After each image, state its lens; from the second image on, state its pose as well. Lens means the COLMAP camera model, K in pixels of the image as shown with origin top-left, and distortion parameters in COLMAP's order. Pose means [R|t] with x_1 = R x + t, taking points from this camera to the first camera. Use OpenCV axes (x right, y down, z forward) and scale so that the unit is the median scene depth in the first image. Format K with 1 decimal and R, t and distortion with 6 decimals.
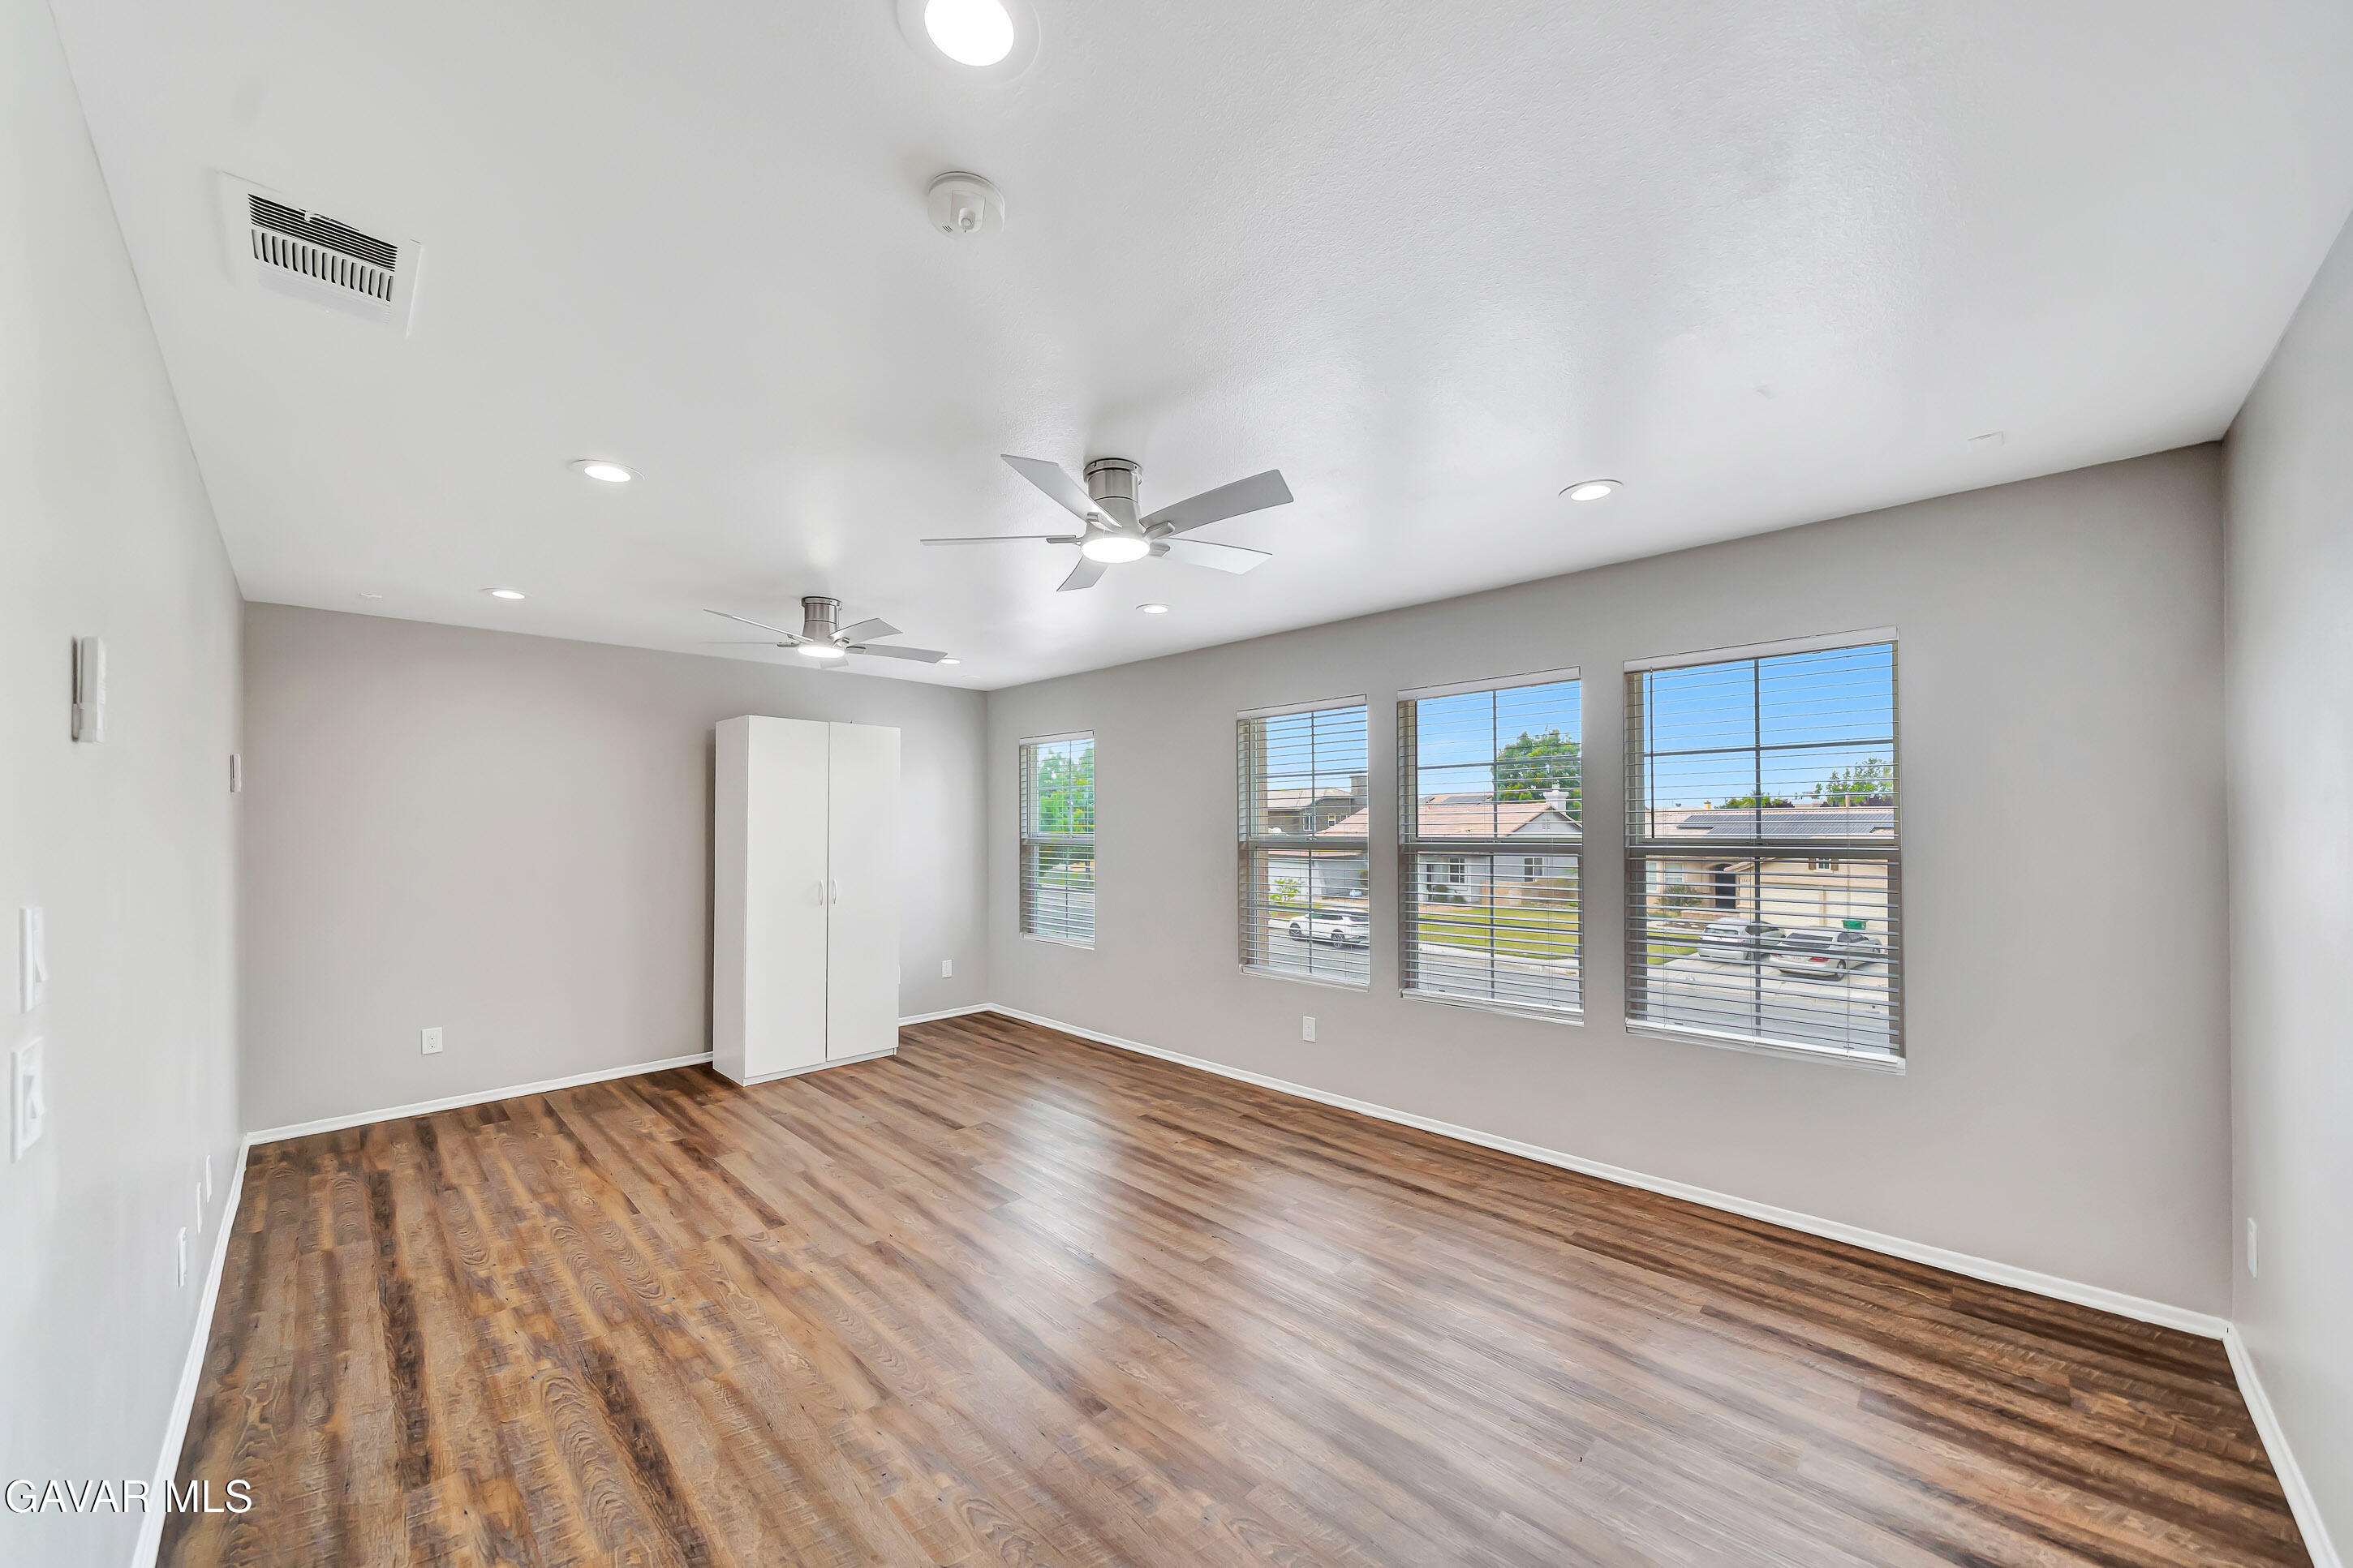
lens RADIAL K [[829.8, 0, 1233.4], [0, 829.8, 816.1], [0, 0, 1]] dist [-0.000261, 0.000108]
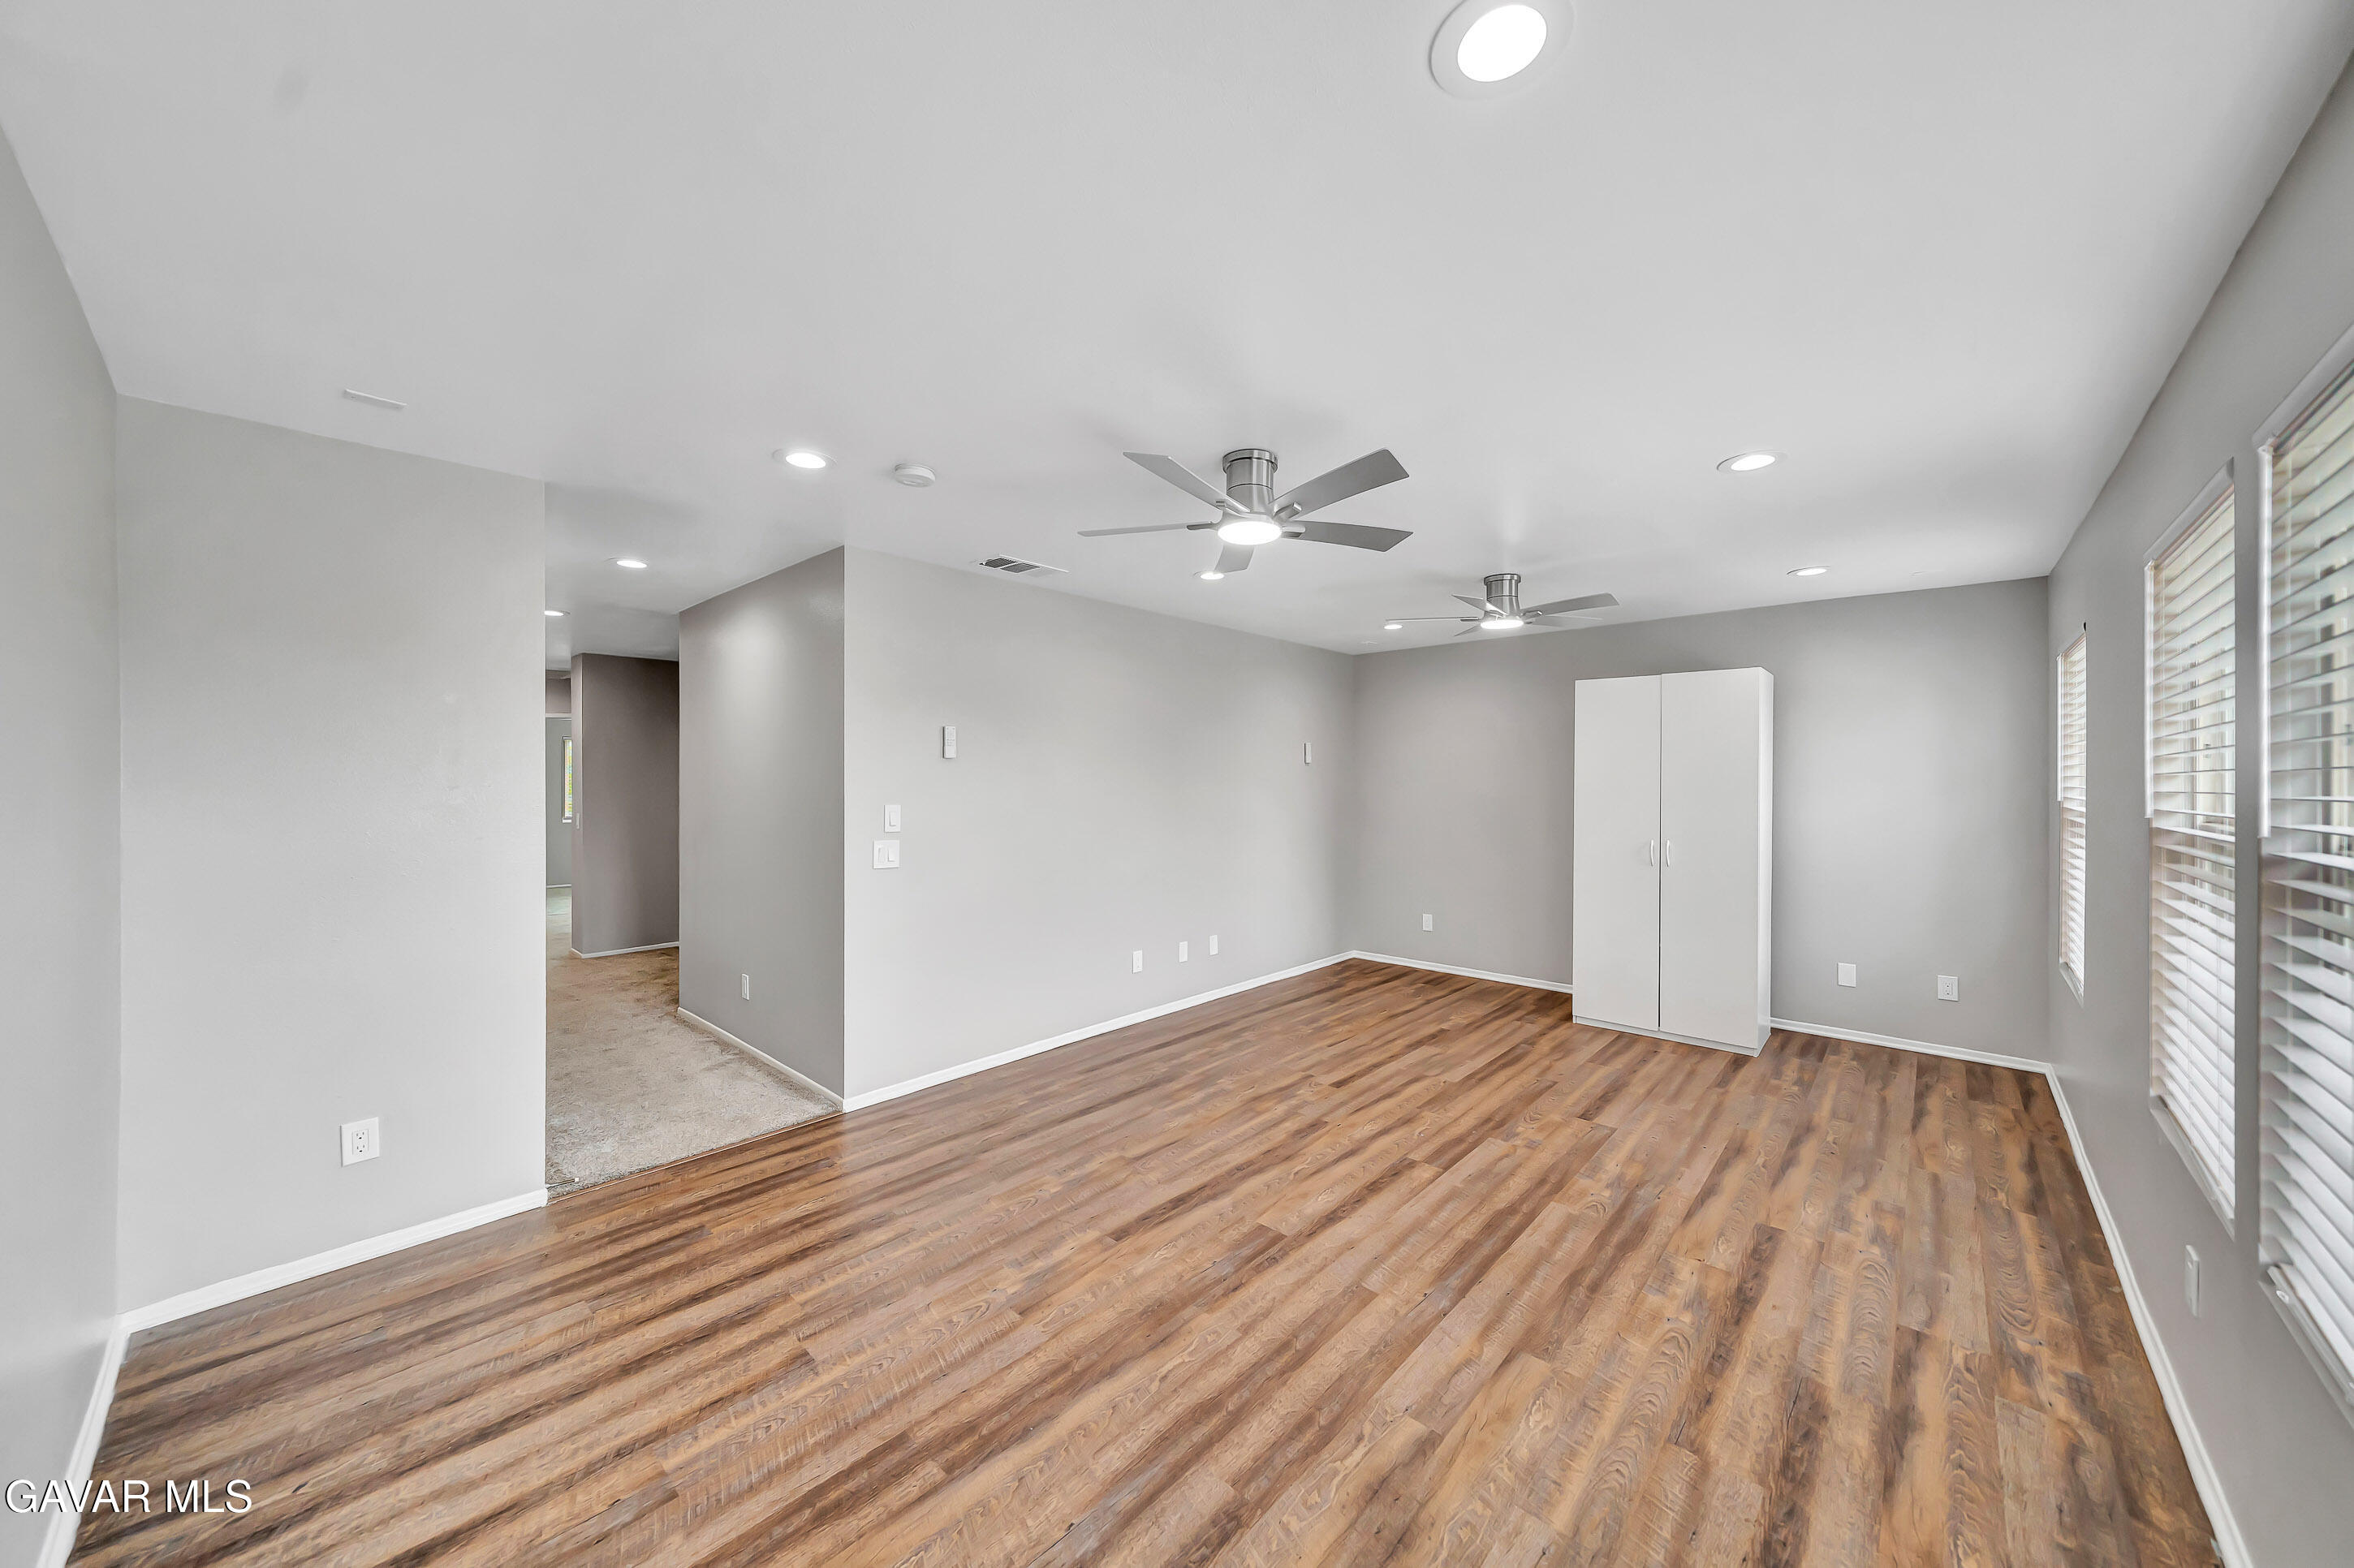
lens RADIAL K [[830.2, 0, 1180.5], [0, 830.2, 780.9], [0, 0, 1]] dist [-0.000261, 0.000108]
pose [[0.021286, 0.008084, -0.999741, 0.601347], [0.006580, 0.999945, 0.008226, -0.005417], [0.999752, -0.006753, 0.021231, 0.572055]]
